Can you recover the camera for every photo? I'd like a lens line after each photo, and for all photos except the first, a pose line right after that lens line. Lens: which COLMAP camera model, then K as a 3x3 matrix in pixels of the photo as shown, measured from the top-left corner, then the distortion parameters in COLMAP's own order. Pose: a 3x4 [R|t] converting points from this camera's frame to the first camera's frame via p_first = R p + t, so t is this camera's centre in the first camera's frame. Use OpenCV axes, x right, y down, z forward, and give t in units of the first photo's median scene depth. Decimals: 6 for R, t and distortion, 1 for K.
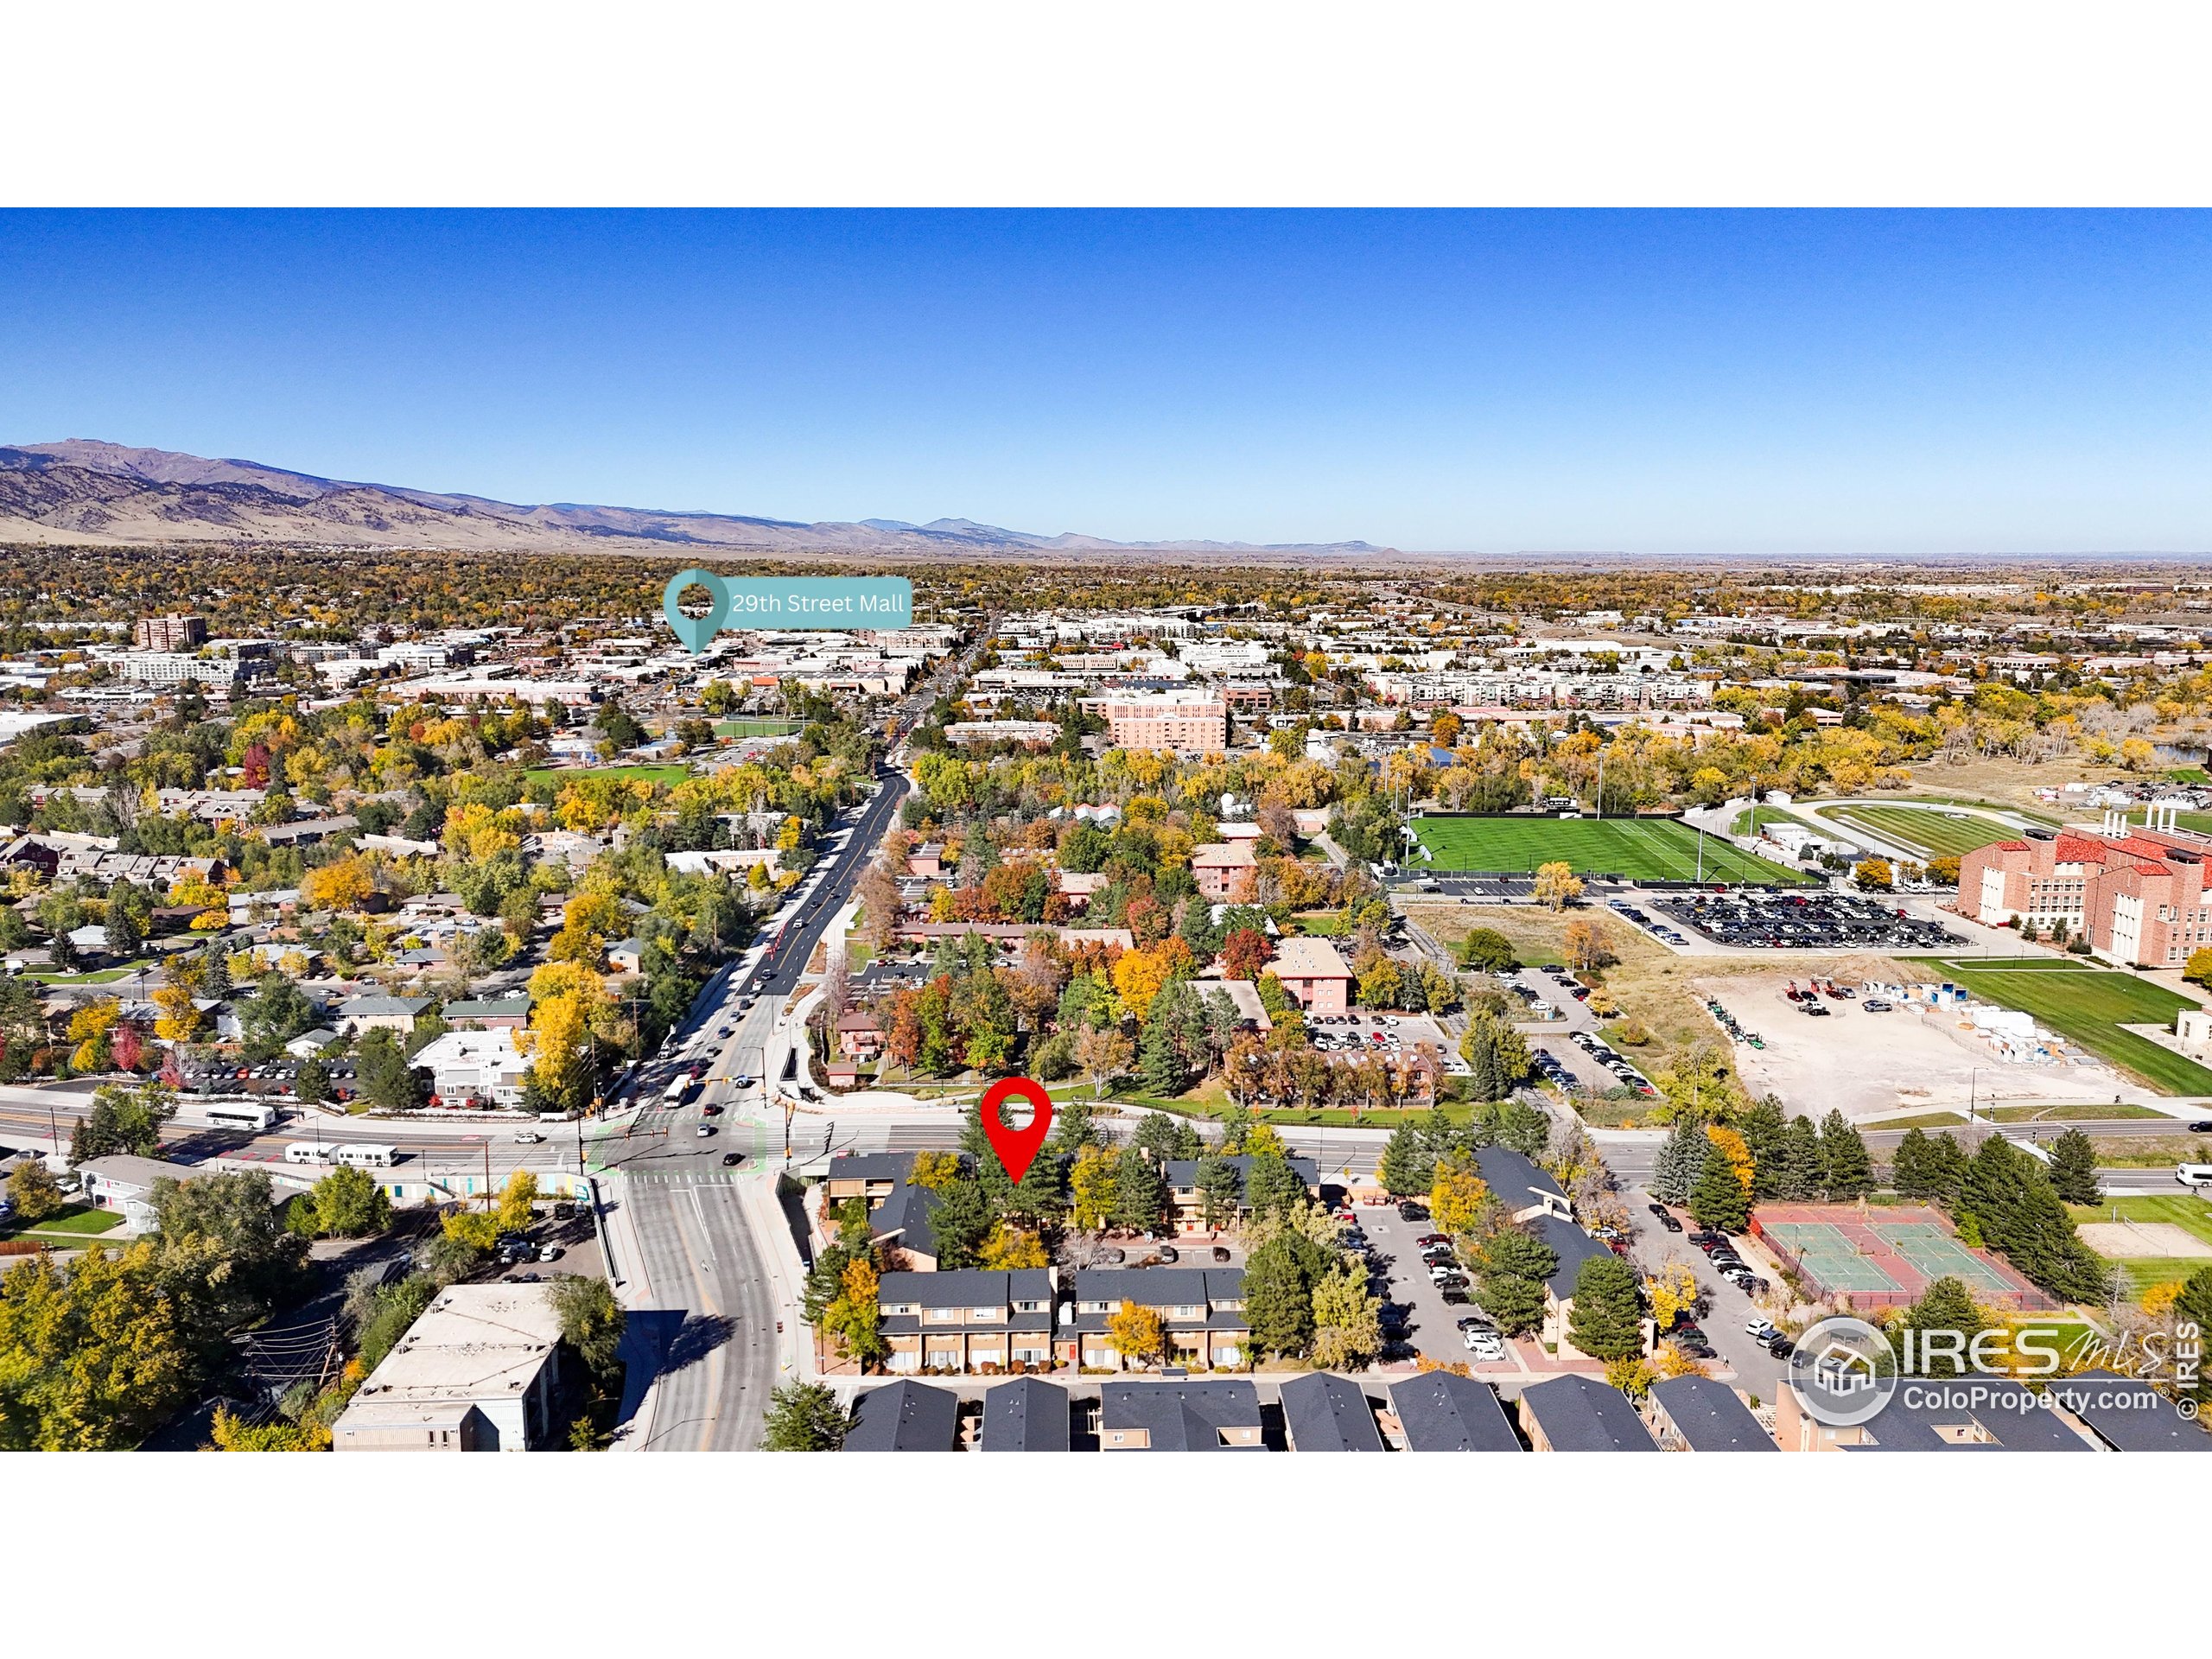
lens RADIAL K [[1706.9, 0, 1106.0], [0, 1706.9, 829.5], [0, 0, 1]] dist [0.109644, -0.002584]
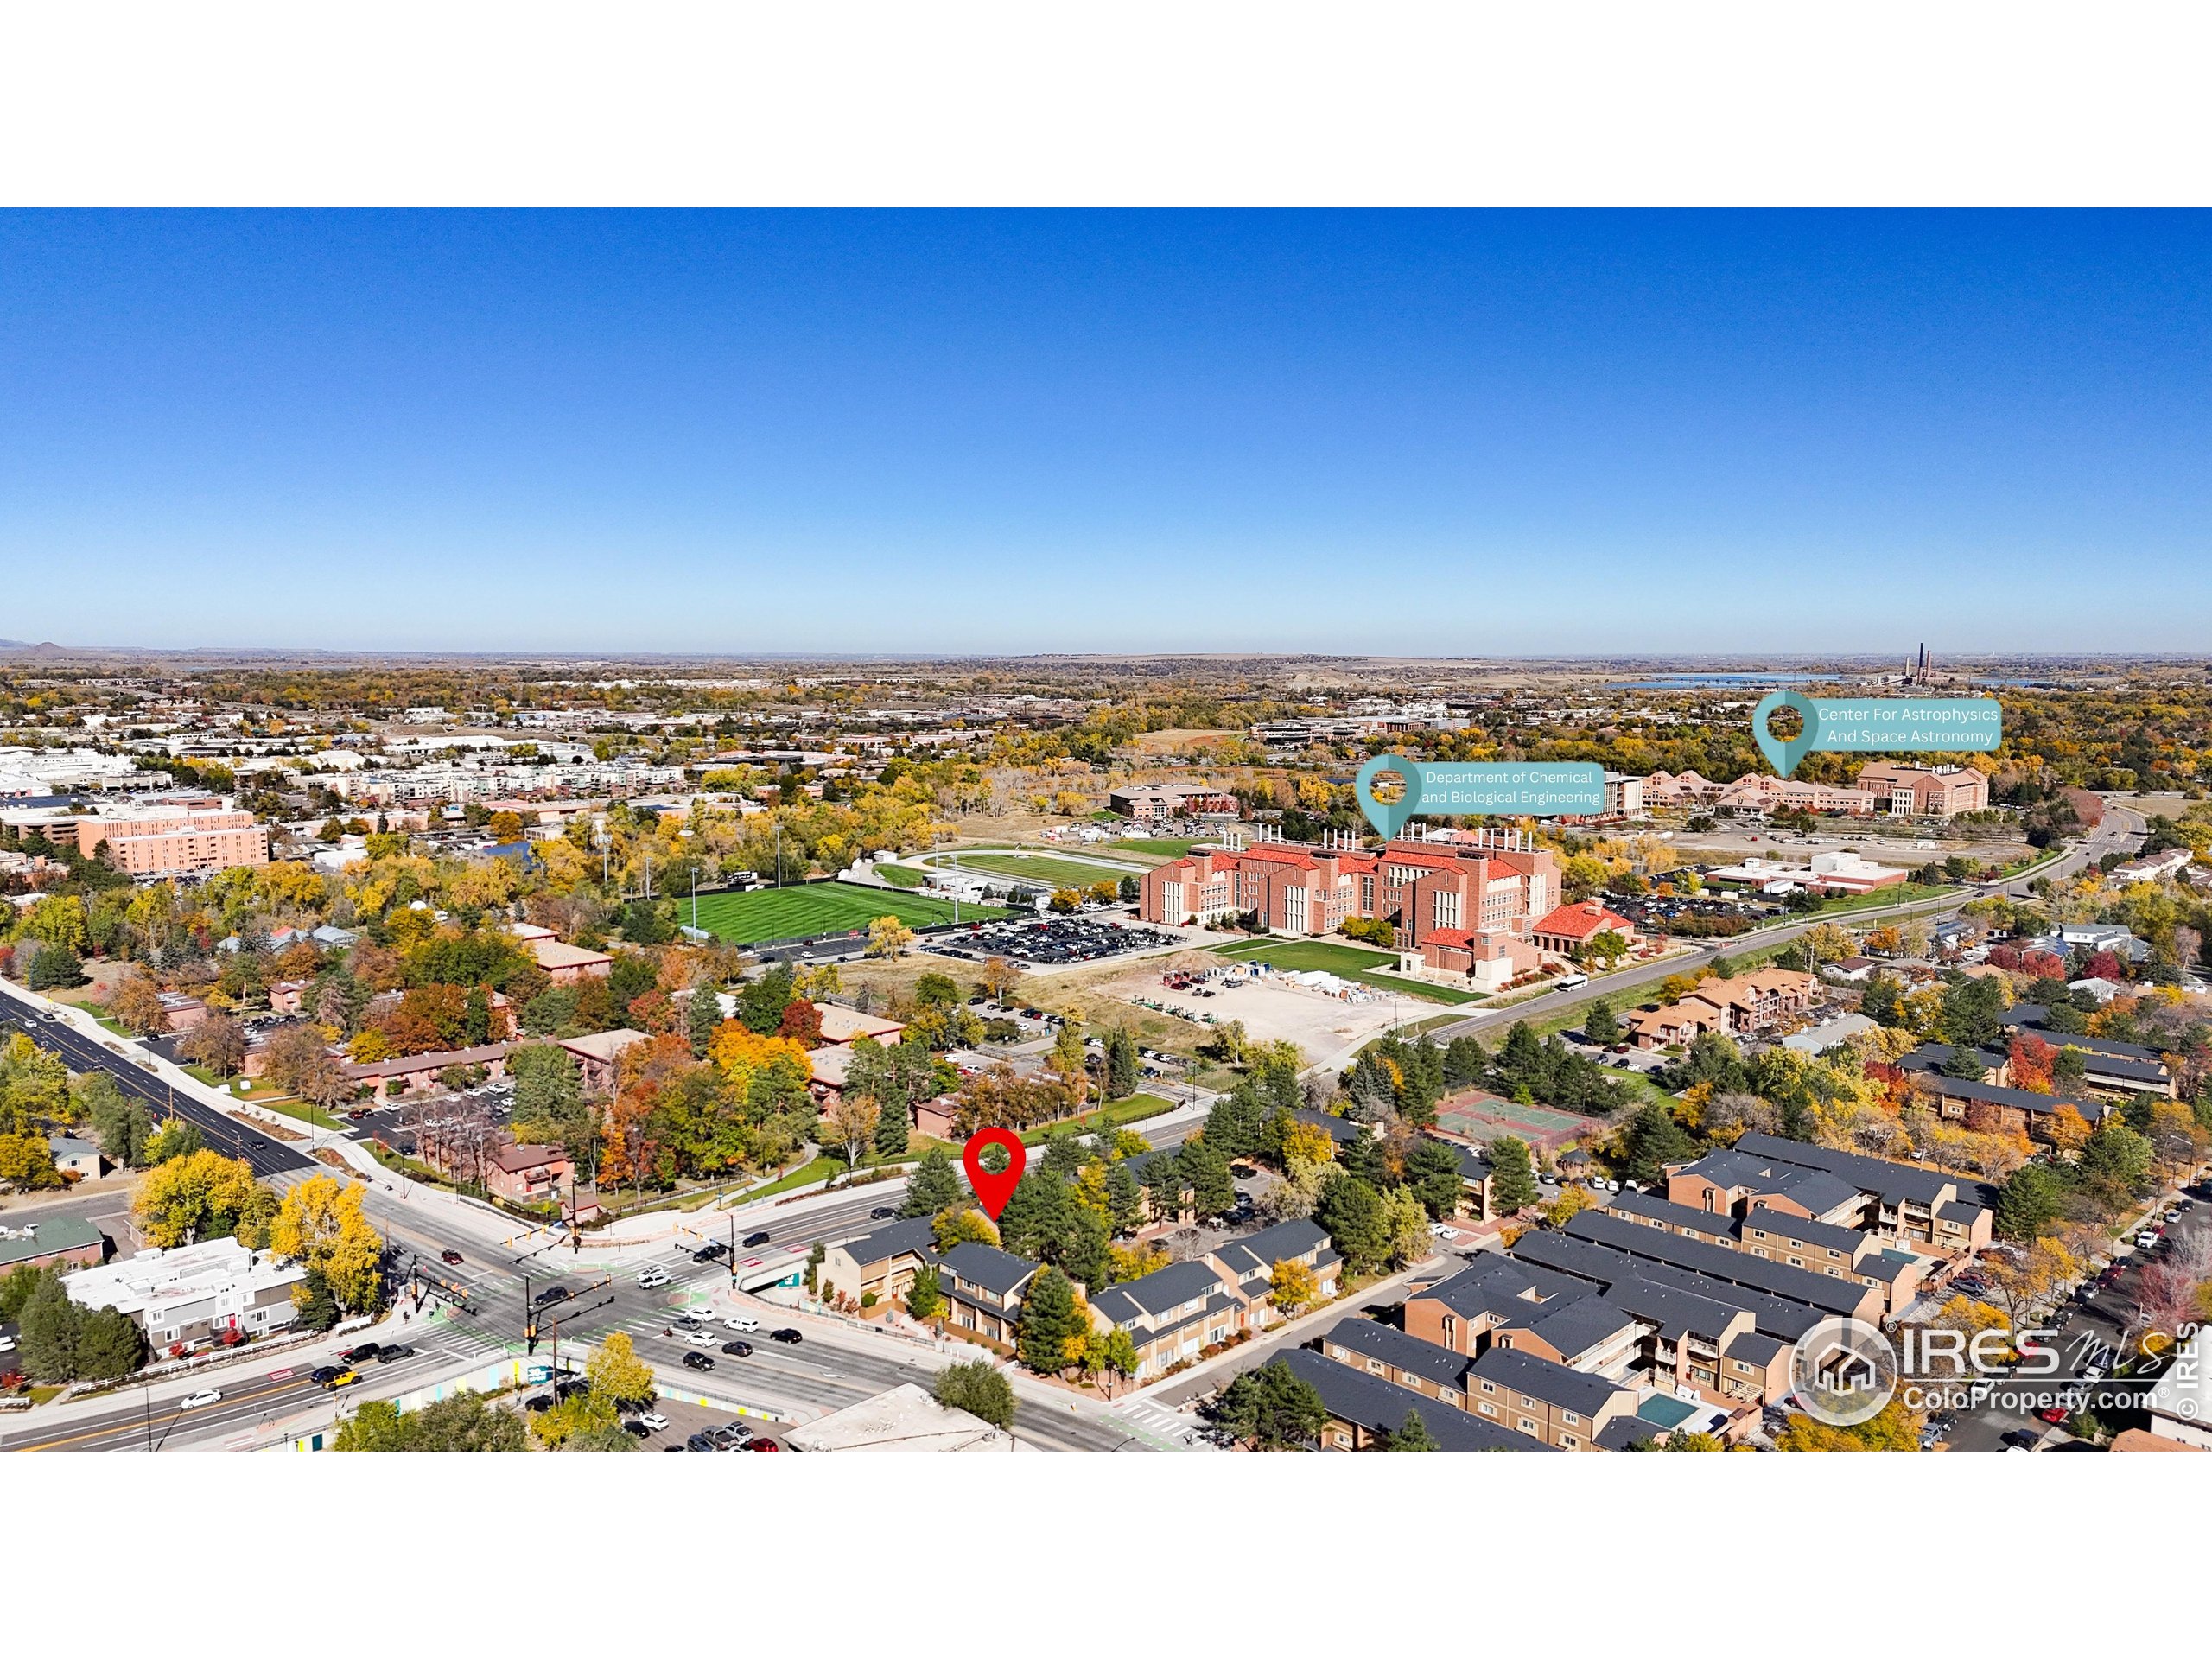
lens RADIAL K [[1706.9, 0, 1106.0], [0, 1706.9, 829.5], [0, 0, 1]] dist [0.109644, -0.002584]
pose [[0.722680, -0.076846, 0.686898, -0.517299], [0.115507, 0.993252, -0.010405, -0.012621], [-0.681463, 0.086861, 0.726680, 0.120313]]
